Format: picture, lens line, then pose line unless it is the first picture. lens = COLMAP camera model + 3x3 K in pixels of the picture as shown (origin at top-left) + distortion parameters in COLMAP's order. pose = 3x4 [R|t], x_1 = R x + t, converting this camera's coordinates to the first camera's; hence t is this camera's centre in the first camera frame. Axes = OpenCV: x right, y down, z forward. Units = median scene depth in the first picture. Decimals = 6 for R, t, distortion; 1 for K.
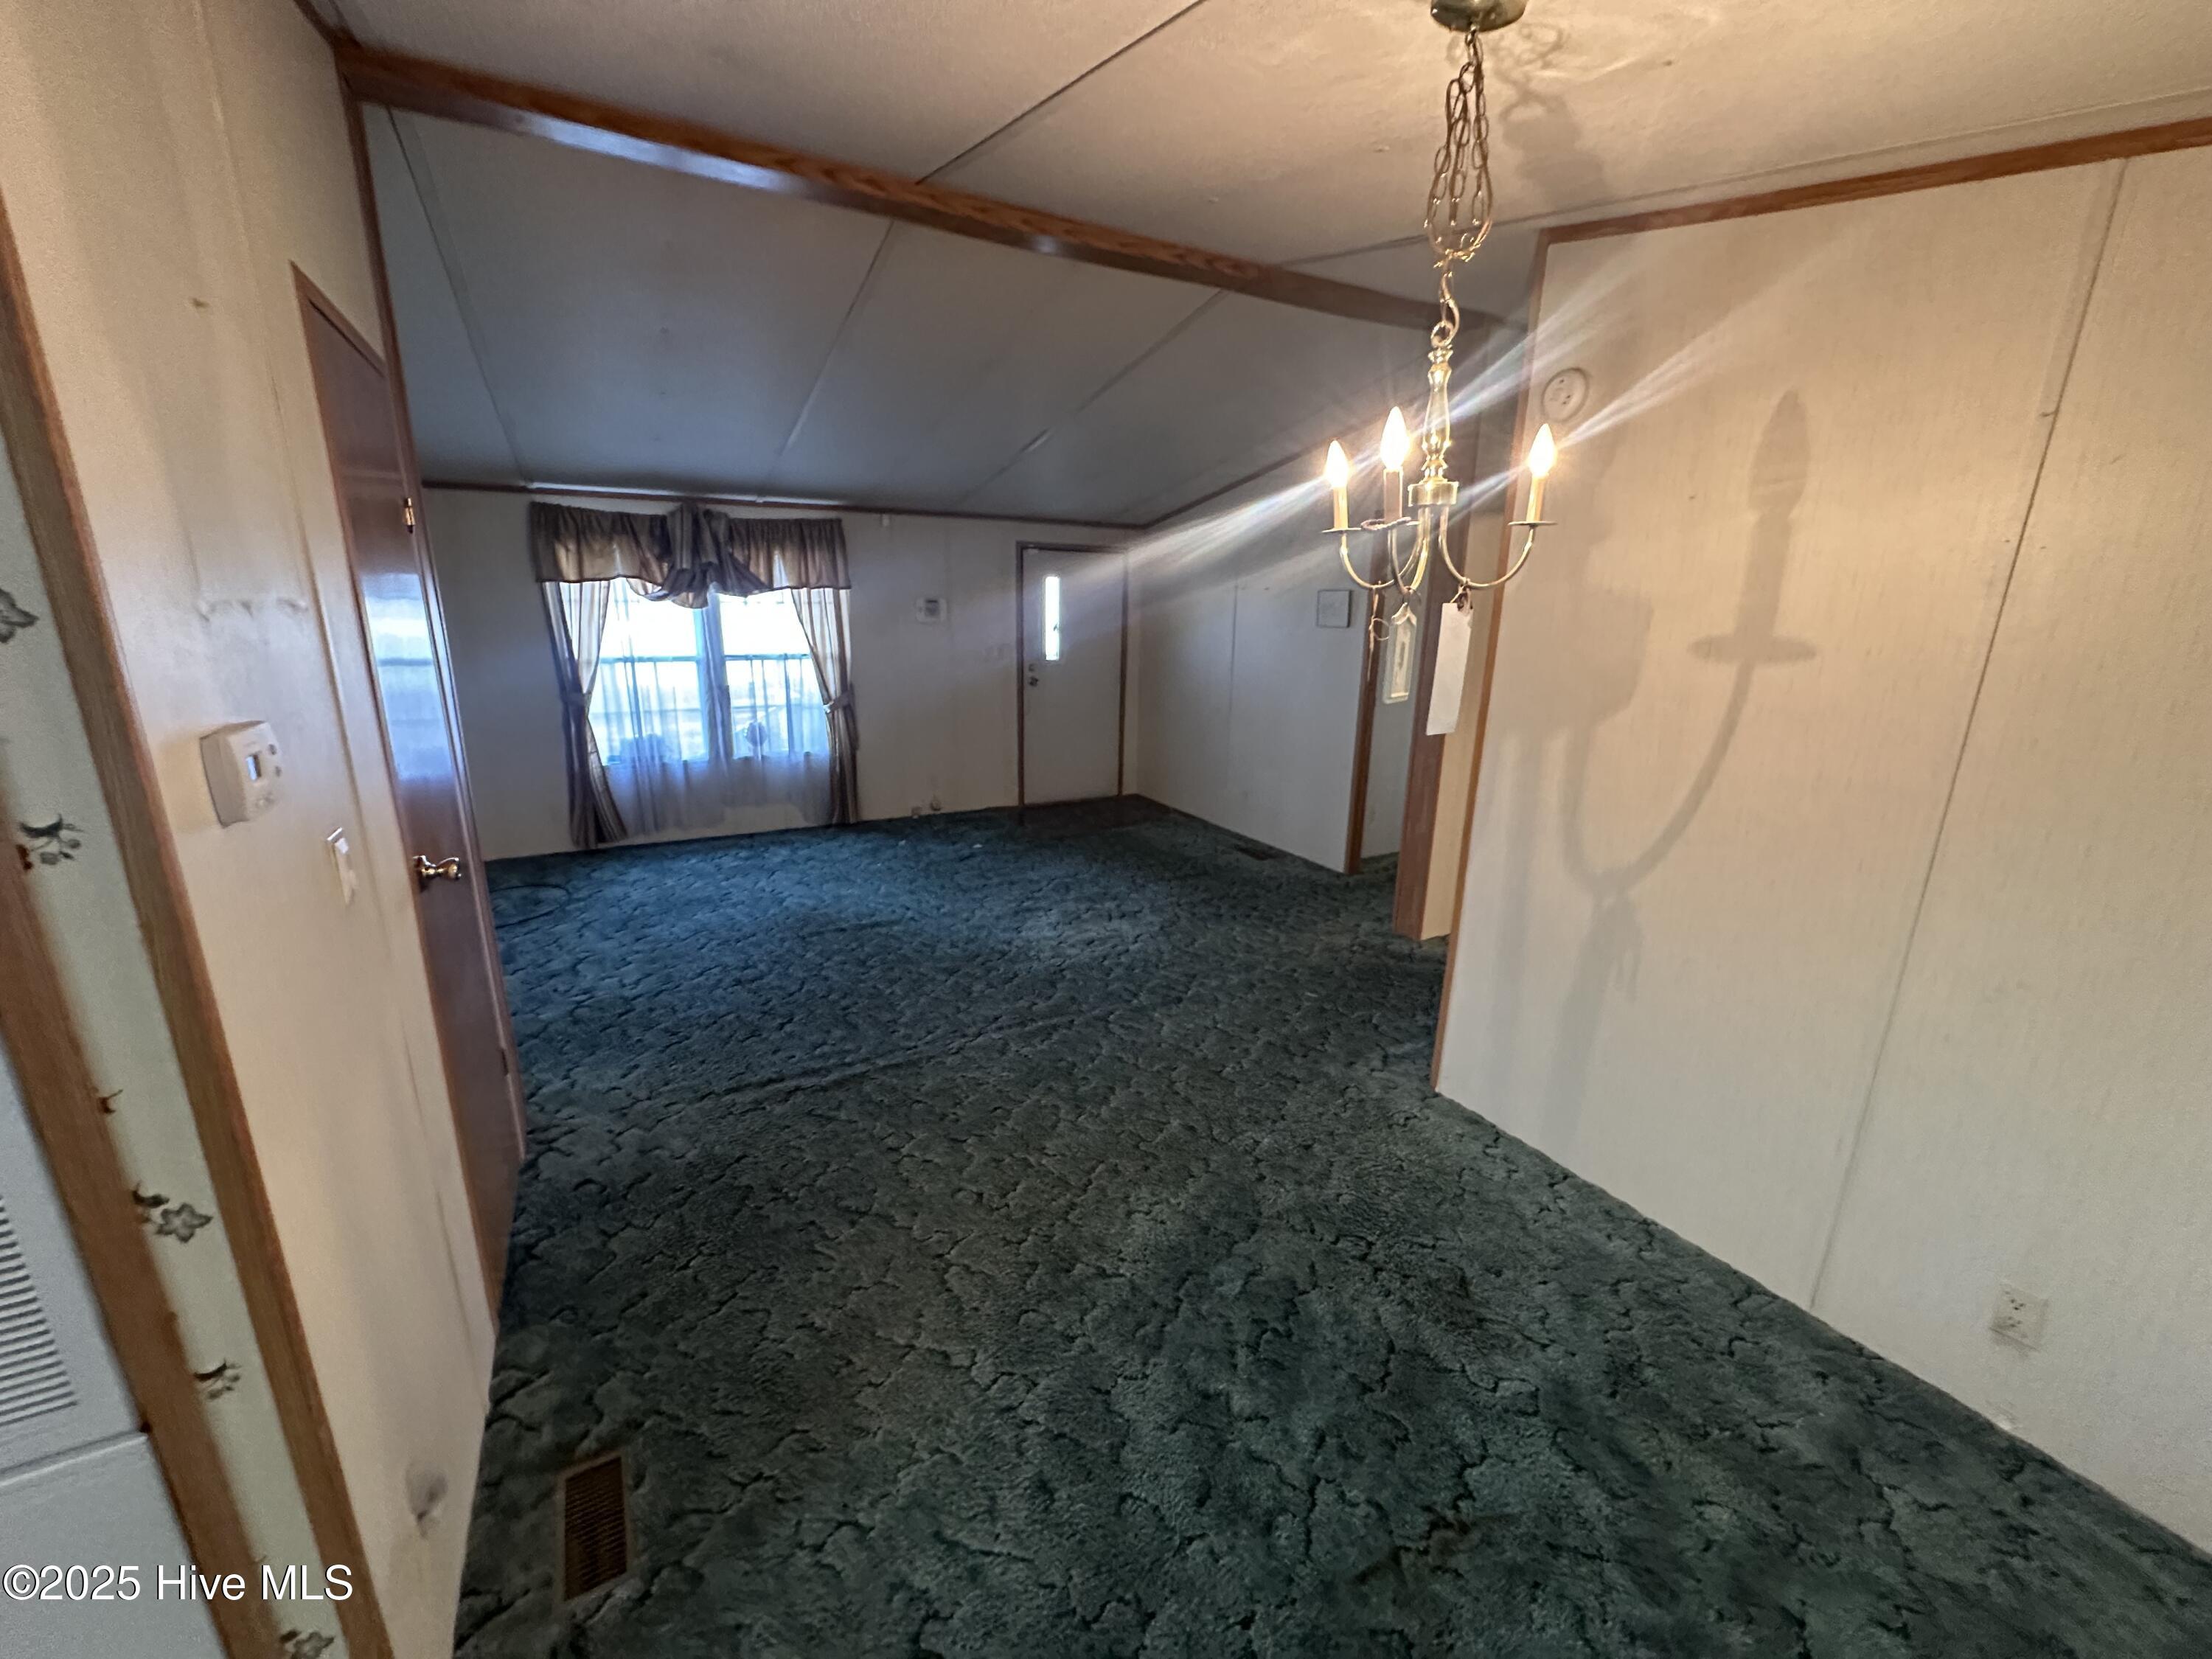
lens RADIAL K [[880.6, 0, 1104.0], [0, 880.6, 835.8], [0, 0, 1]] dist [-0.002026, -0.000498]
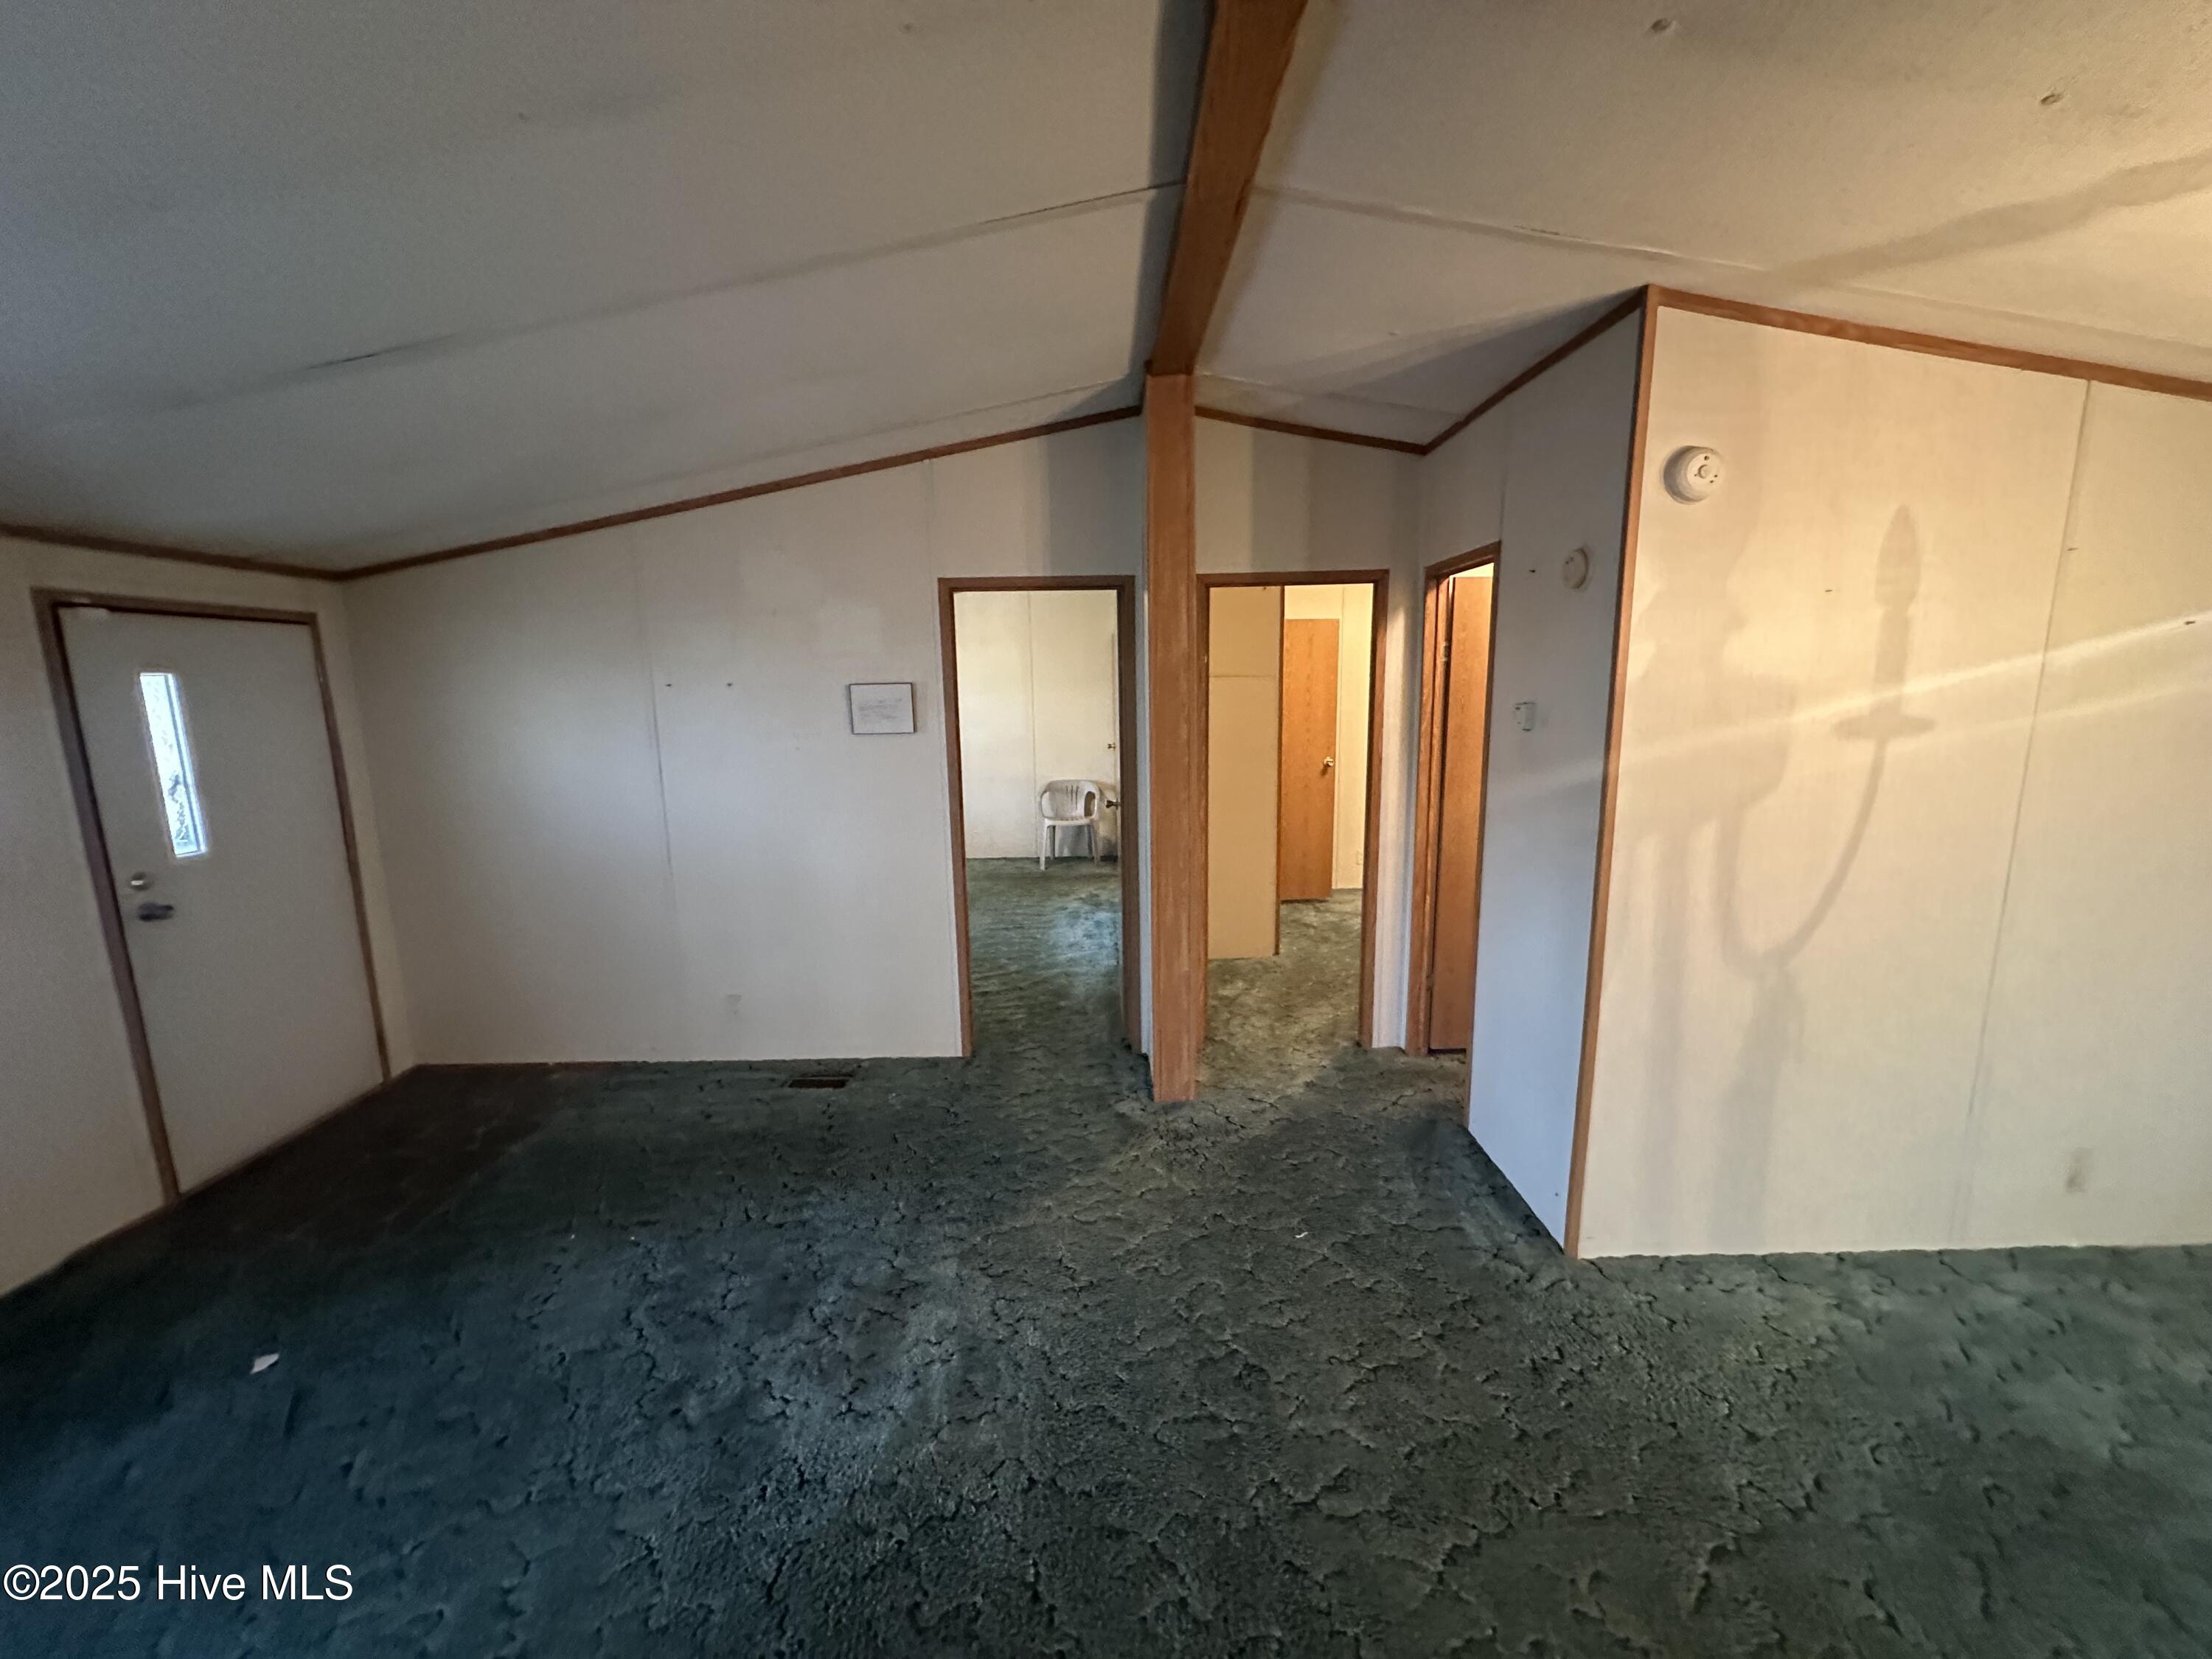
lens RADIAL K [[882.8, 0, 1103.7], [0, 882.8, 829.6], [0, 0, 1]] dist [-0.003244, -0.000044]
pose [[0.478448, -0.170262, 0.861451, -0.310712], [0.253807, 0.965964, 0.049955, -0.166449], [-0.840636, 0.194742, 0.505378, 0.547783]]
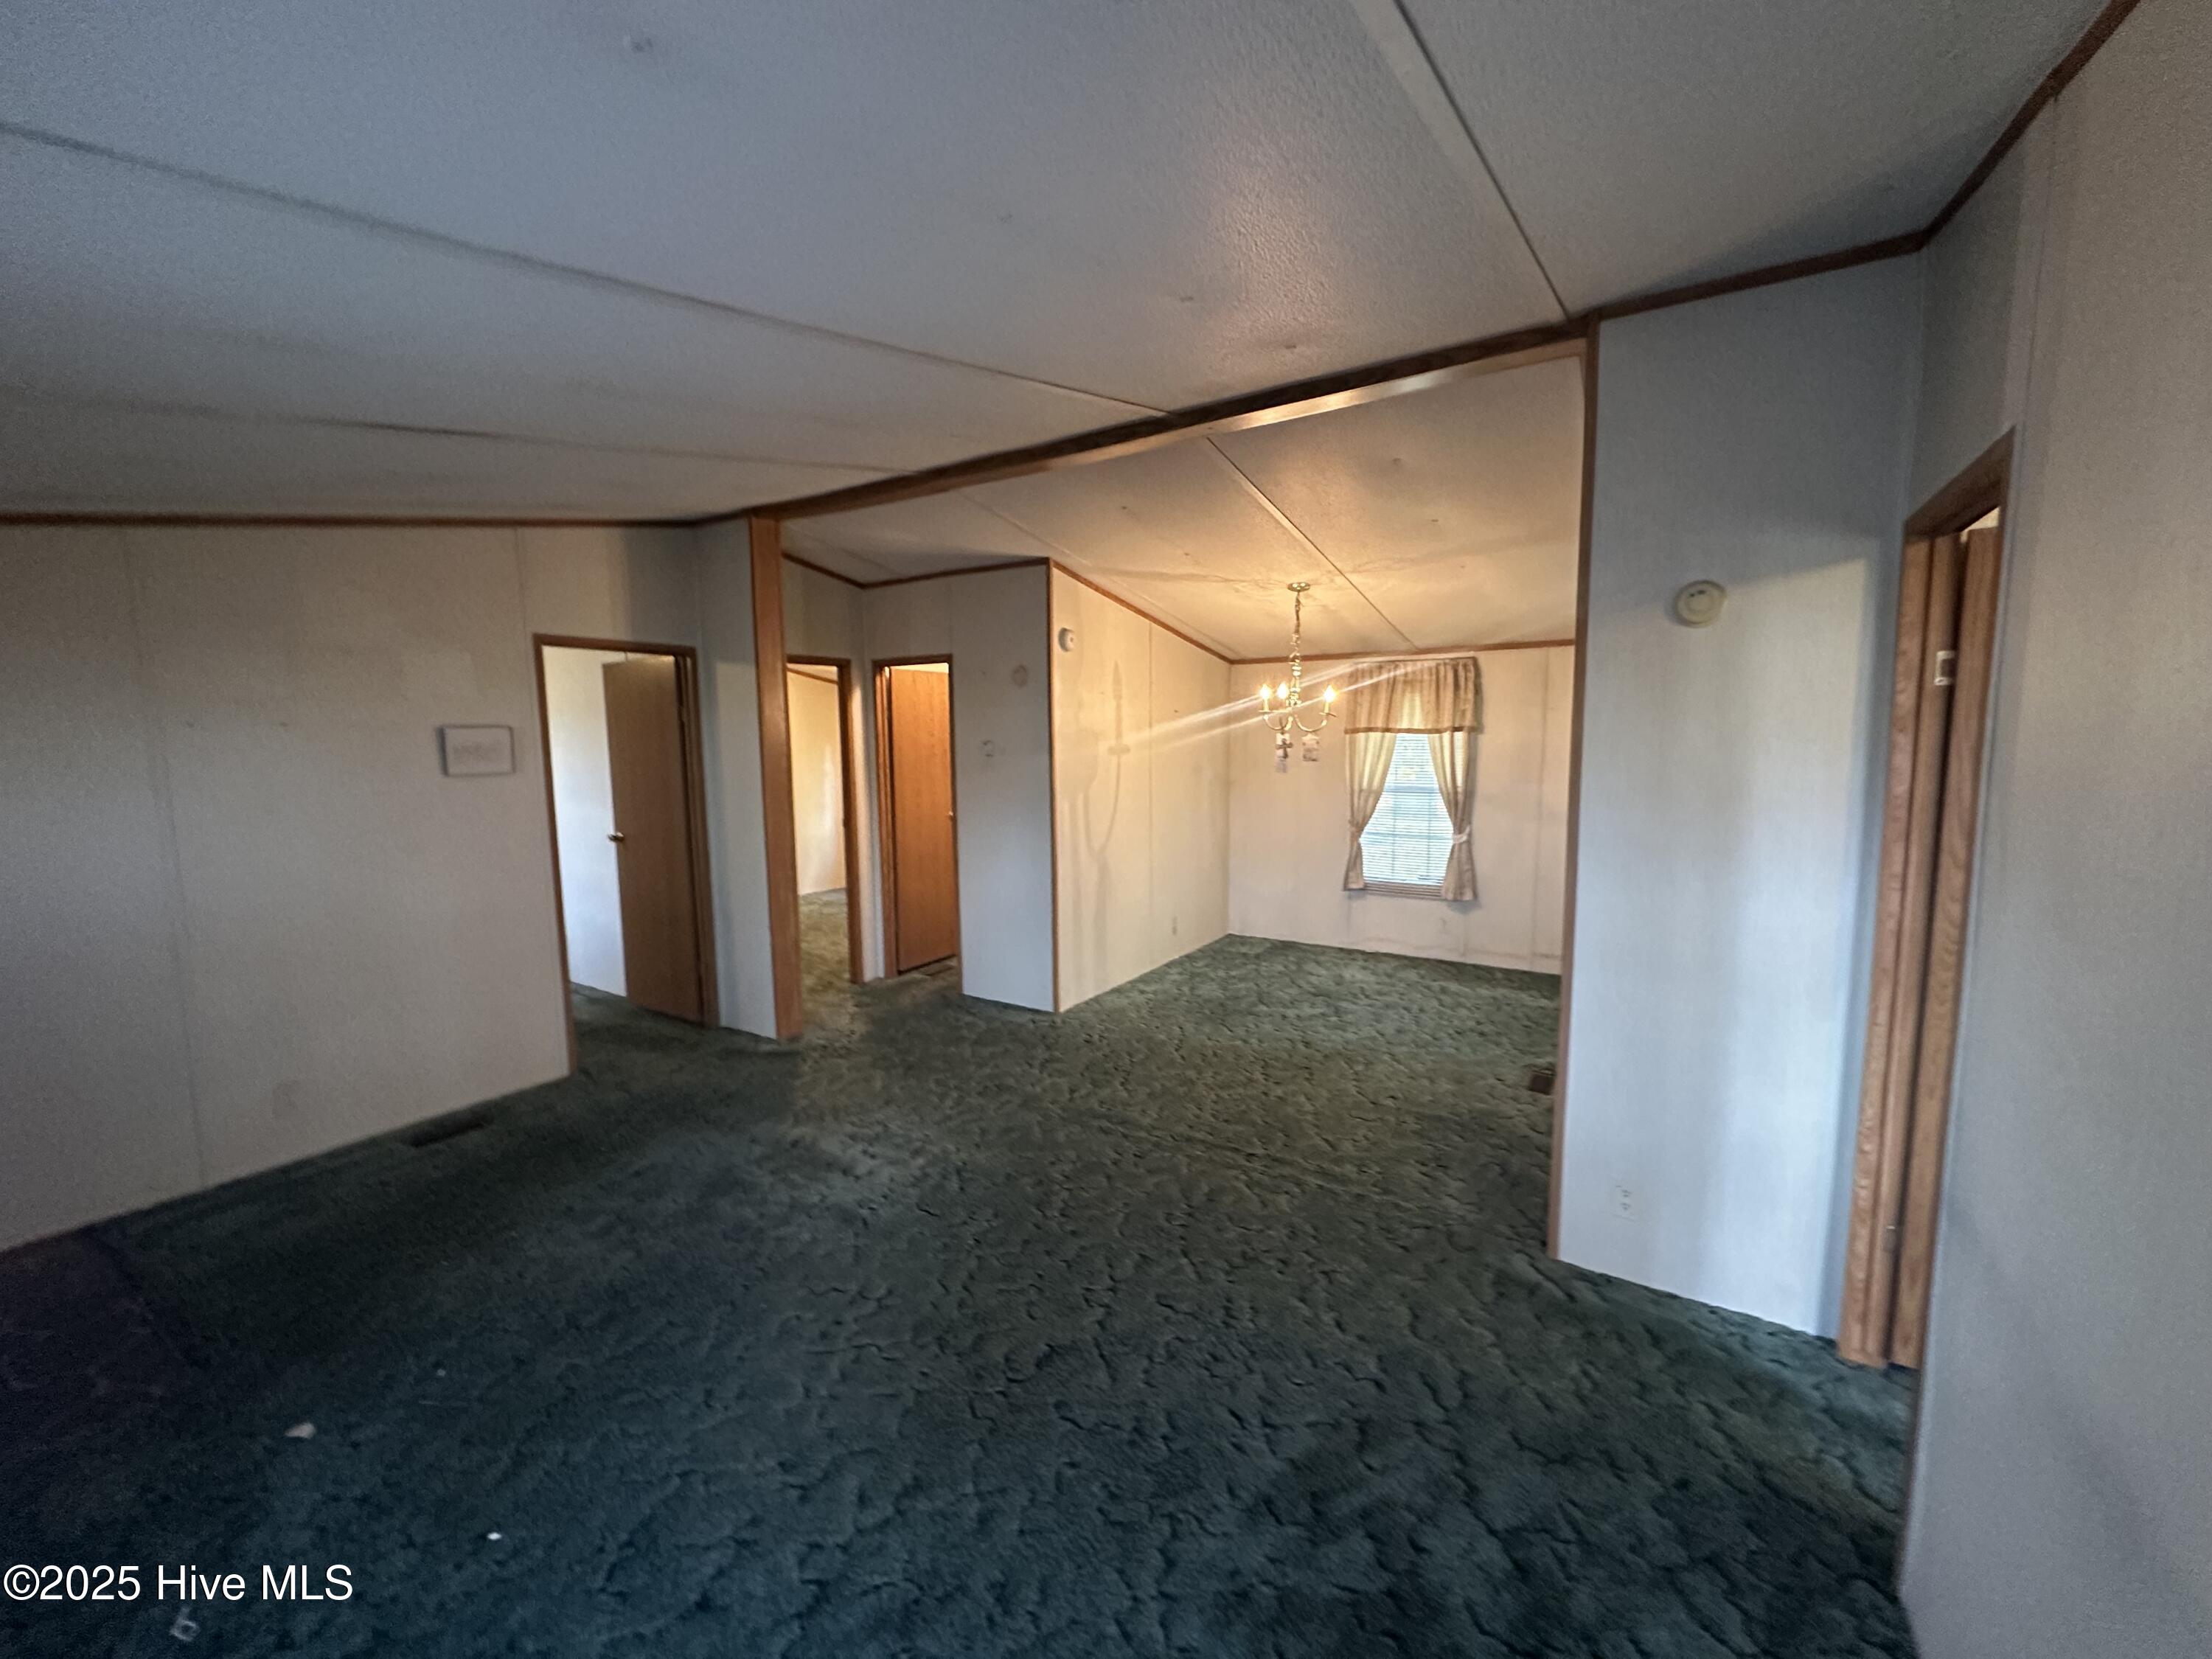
lens RADIAL K [[881.9, 0, 1106.0], [0, 881.9, 829.5], [0, 0, 1]] dist [-0.002011, -0.000403]
pose [[-0.476933, -0.107167, 0.872382, -0.698087], [0.229868, 0.942786, 0.241485, -0.274074], [-0.848349, 0.315705, -0.425012, 0.961530]]
